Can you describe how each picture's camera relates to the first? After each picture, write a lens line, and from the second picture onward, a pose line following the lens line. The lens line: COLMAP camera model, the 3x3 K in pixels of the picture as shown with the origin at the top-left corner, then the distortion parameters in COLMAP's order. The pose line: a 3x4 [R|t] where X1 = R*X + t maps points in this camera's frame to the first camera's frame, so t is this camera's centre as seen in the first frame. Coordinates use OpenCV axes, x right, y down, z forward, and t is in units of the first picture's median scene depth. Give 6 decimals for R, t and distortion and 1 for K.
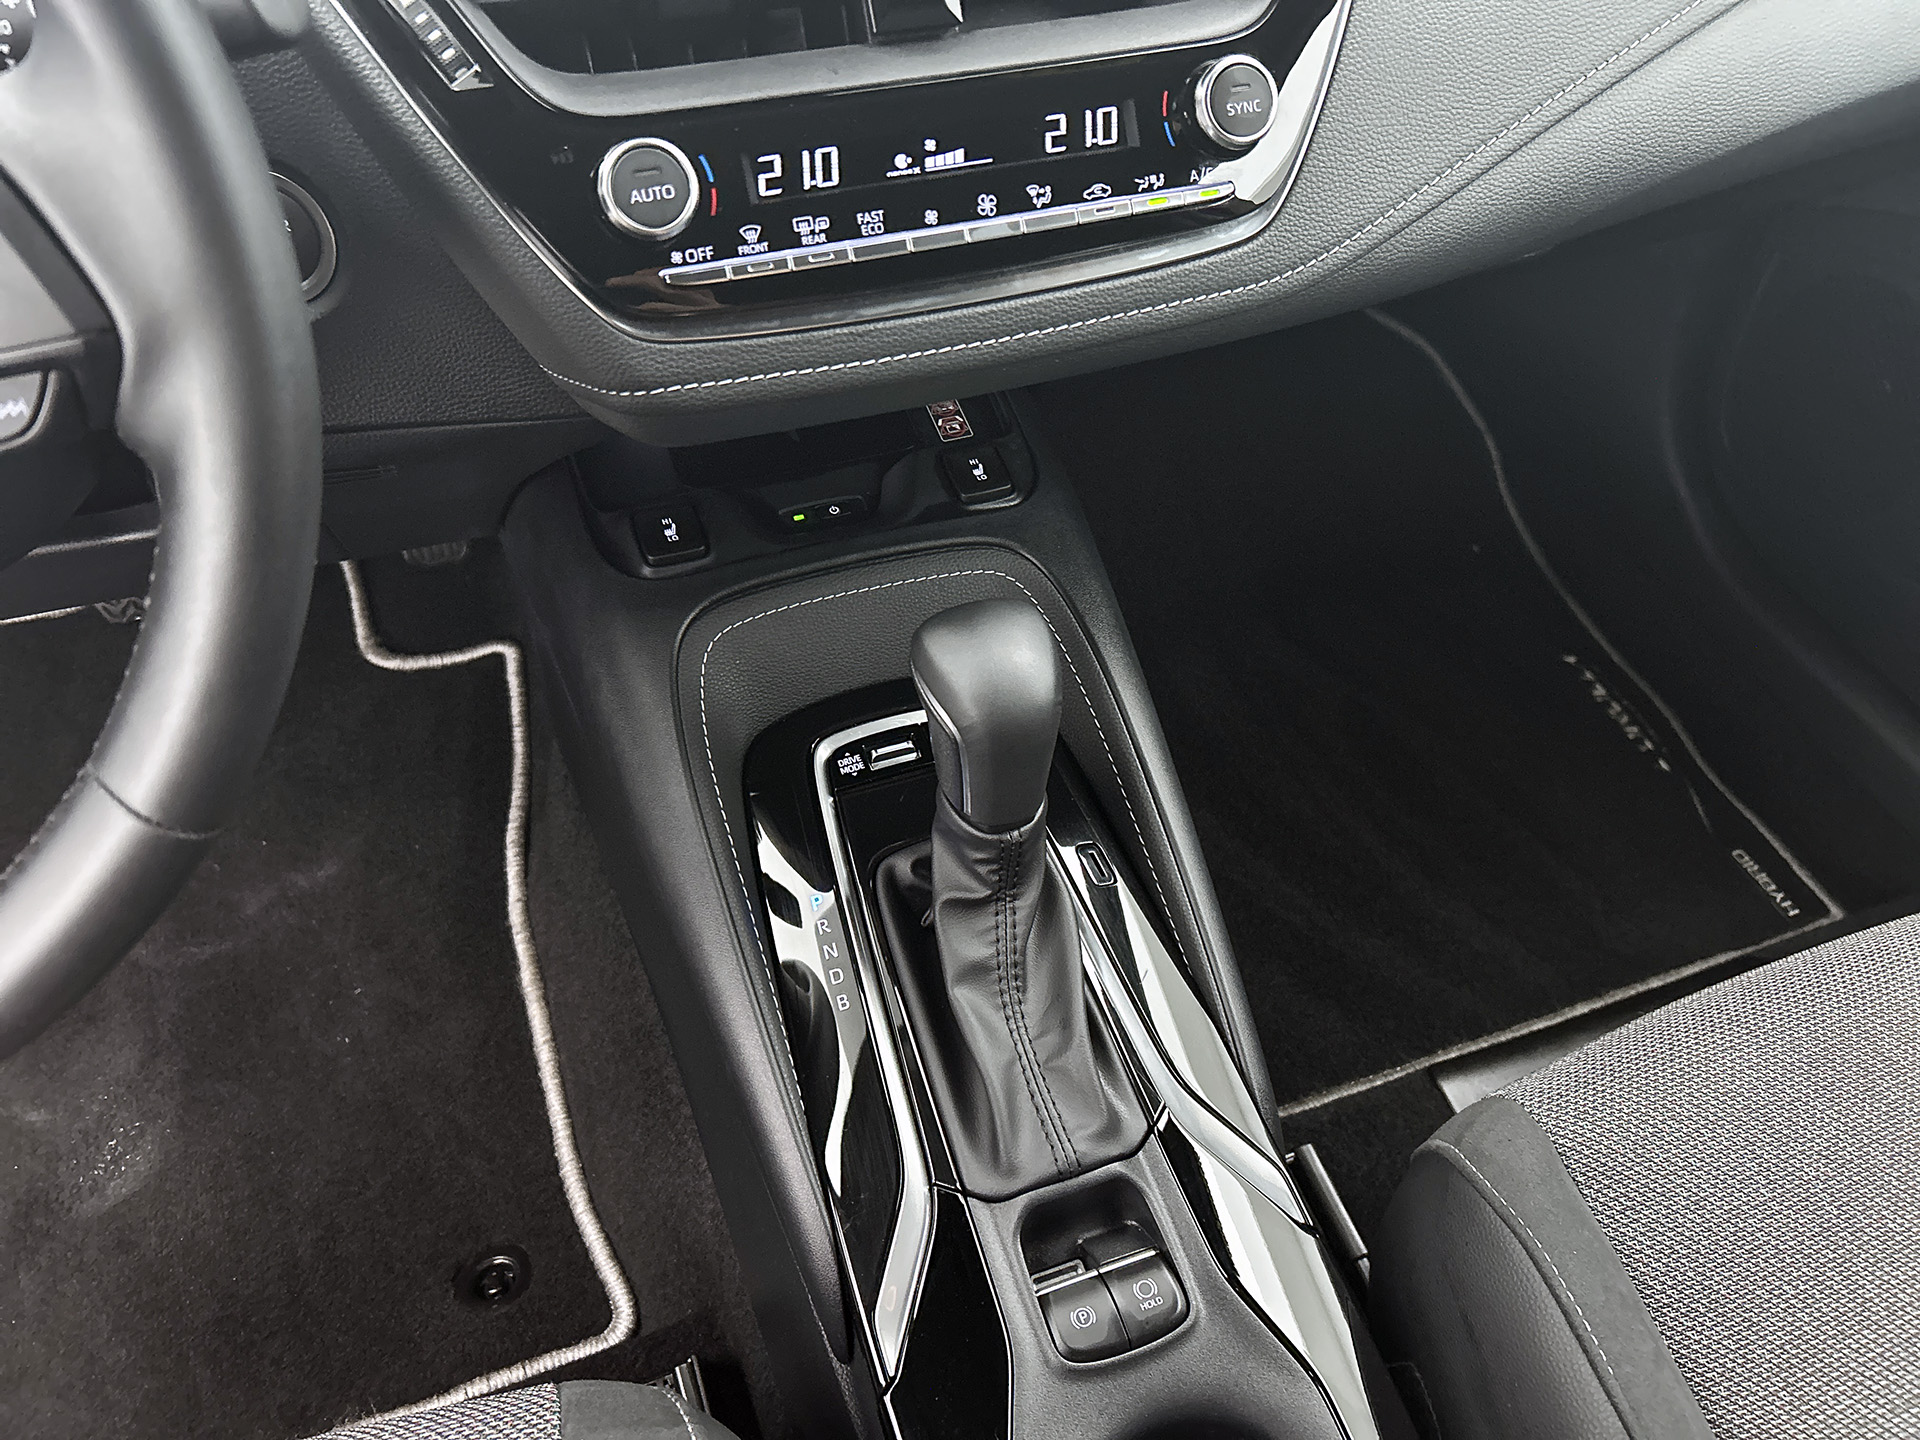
lens RADIAL K [[1459.5, 0, 950.9], [0, 1459.5, 727.9], [0, 0, 1]] dist [0.043713, -0.050095]
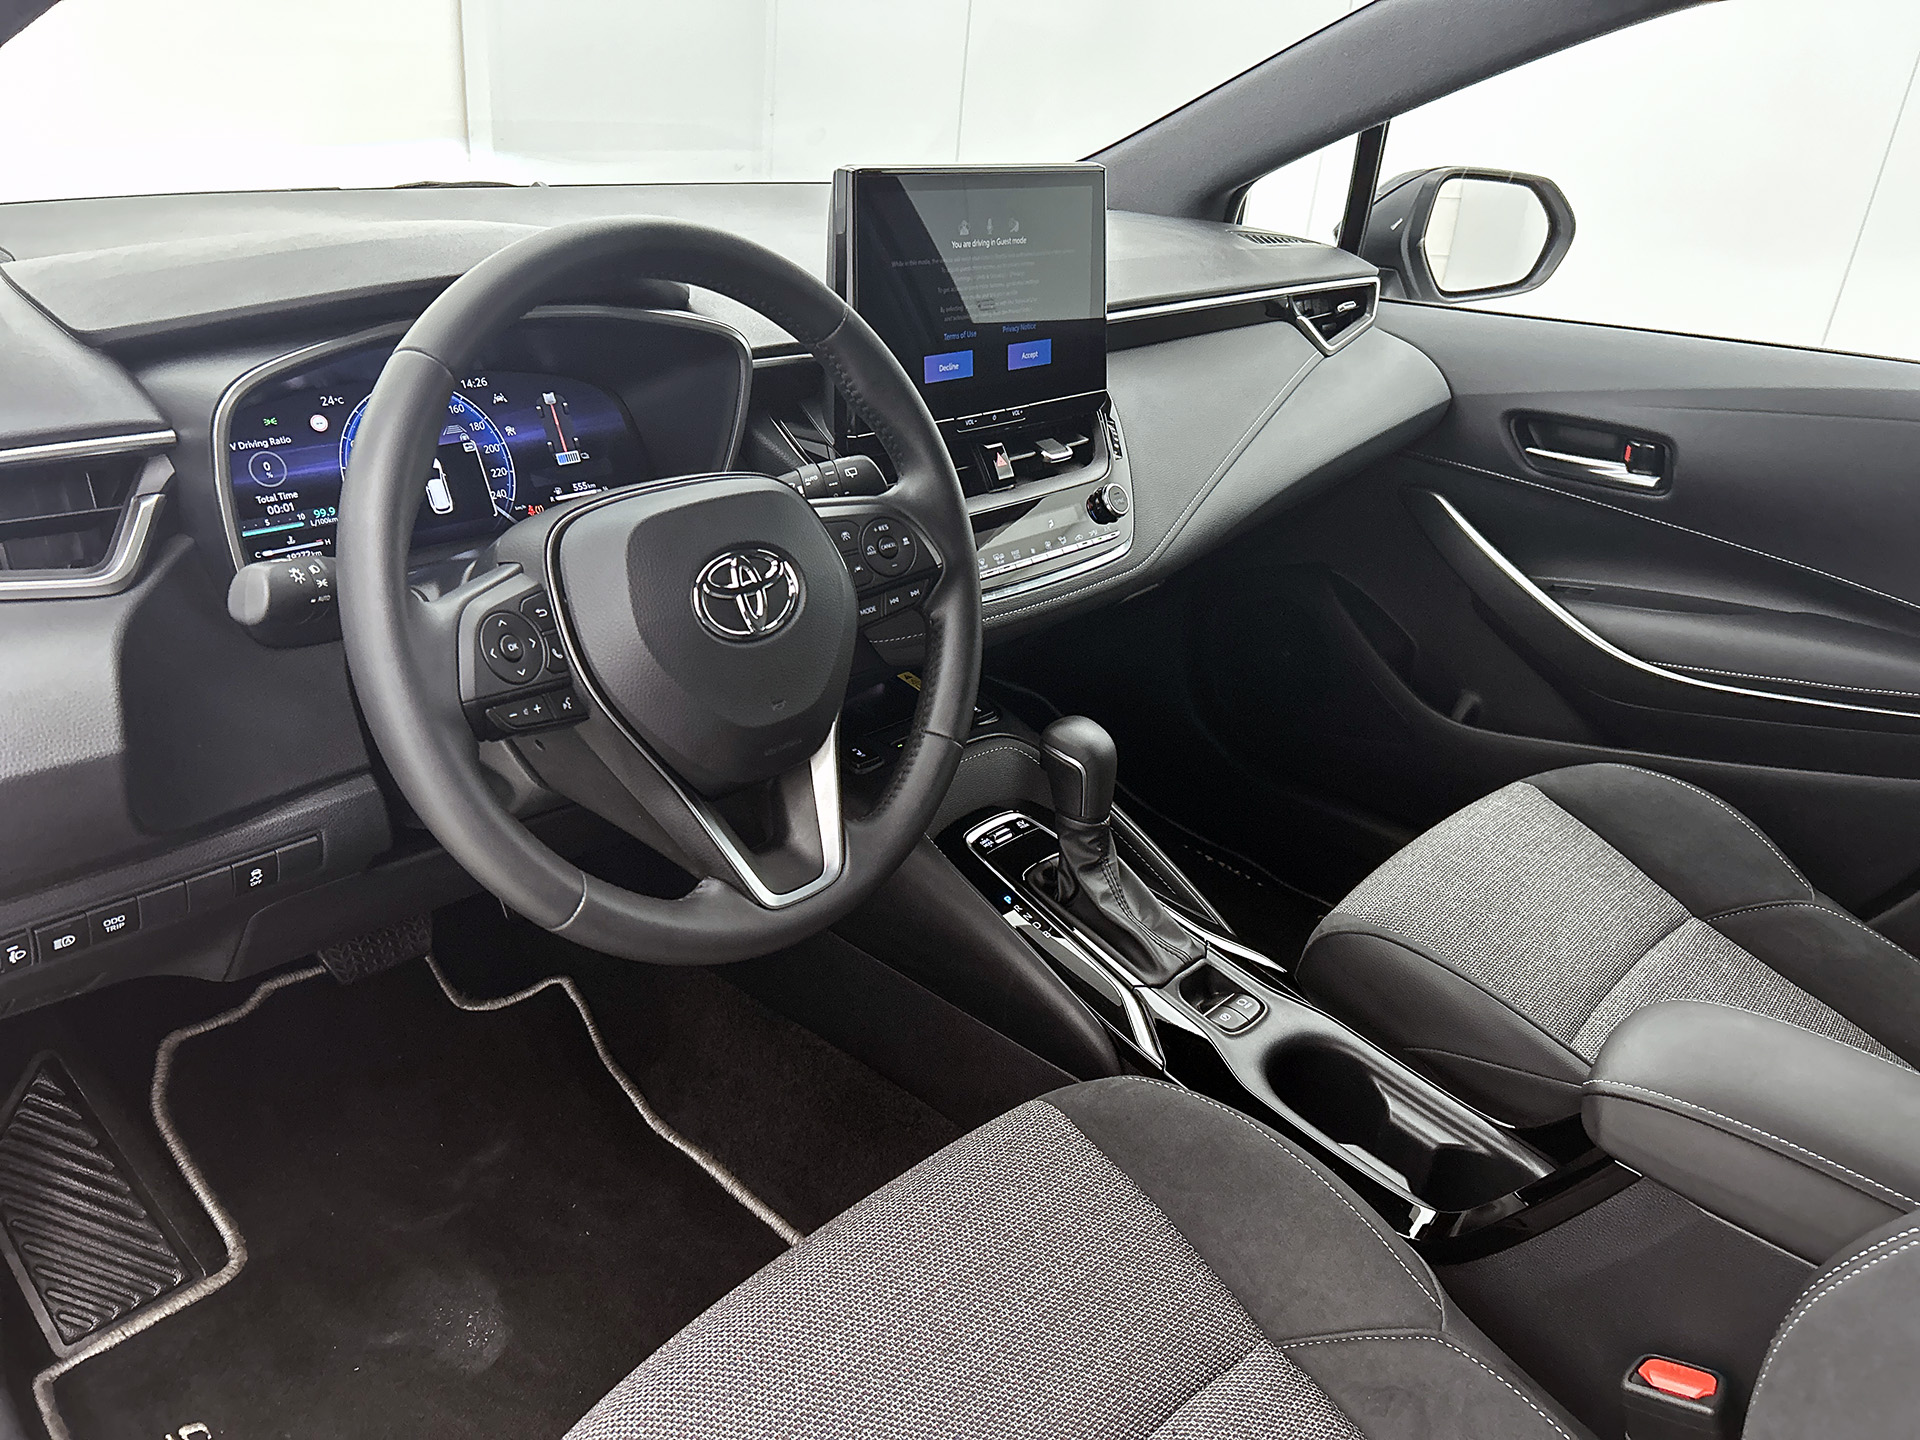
lens RADIAL K [[1459.5, 0, 972.7], [0, 1459.5, 724.8], [0, 0, 1]] dist [0.043713, -0.050095]
pose [[0.887821, -0.170507, 0.427436, -1.168126], [0.314067, 0.903389, -0.291975, 0.583915], [-0.336358, 0.393465, 0.855598, -0.922232]]
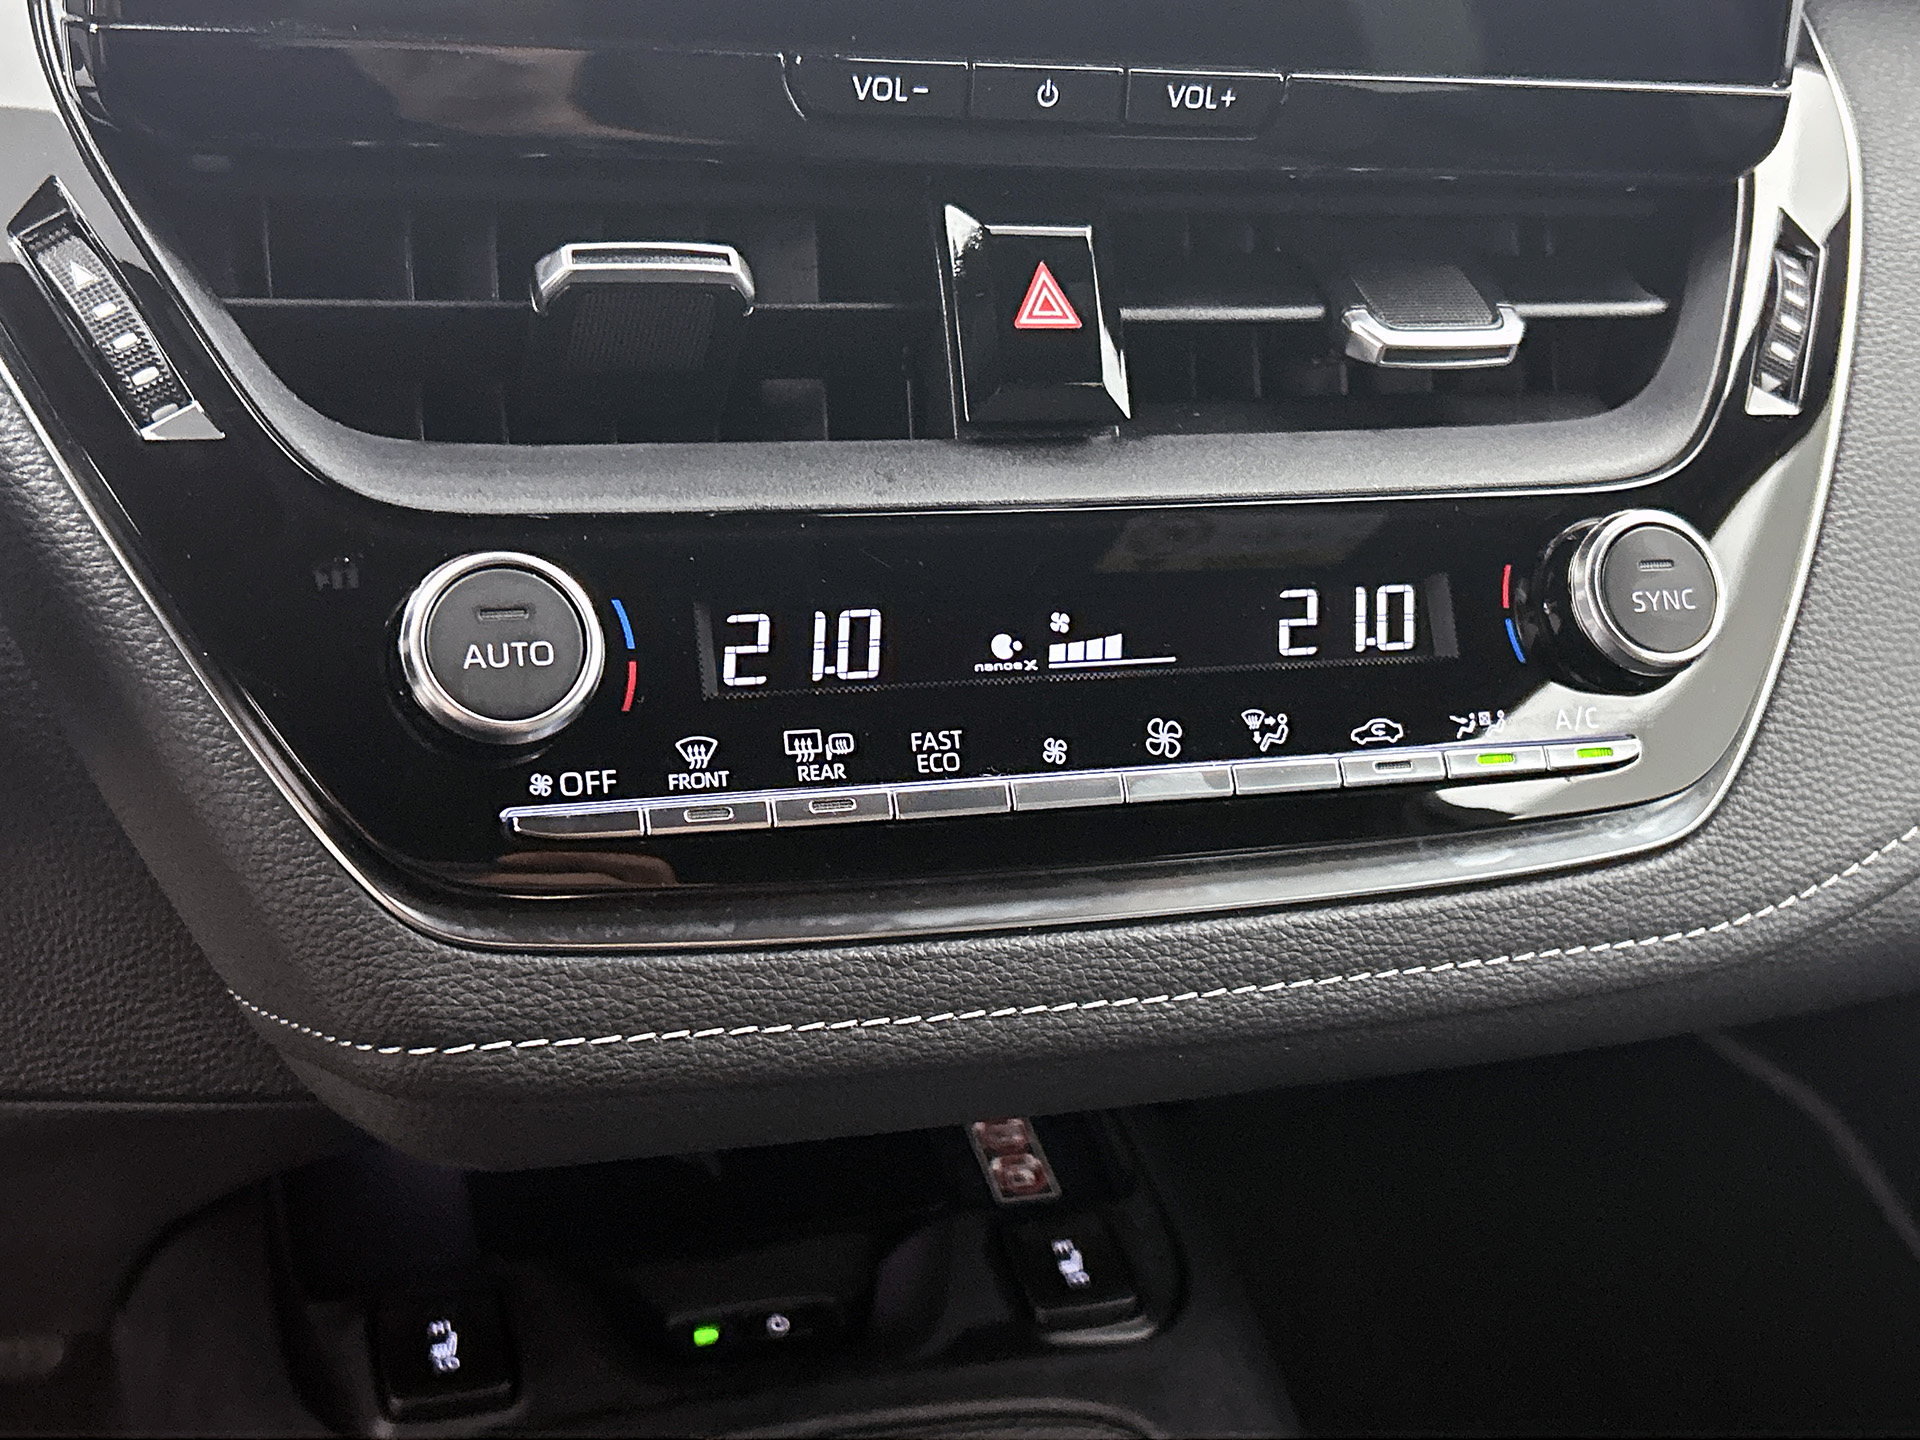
lens RADIAL K [[2372.1, 0, 951.5], [0, 2372.1, 714.2], [0, 0, 1]] dist [0.066602, 0.000000]
pose [[0.997654, 0.068188, -0.006080, -0.043614], [-0.065209, 0.919503, -0.387637, -0.040966], [-0.020841, 0.387125, 0.921792, 0.239296]]
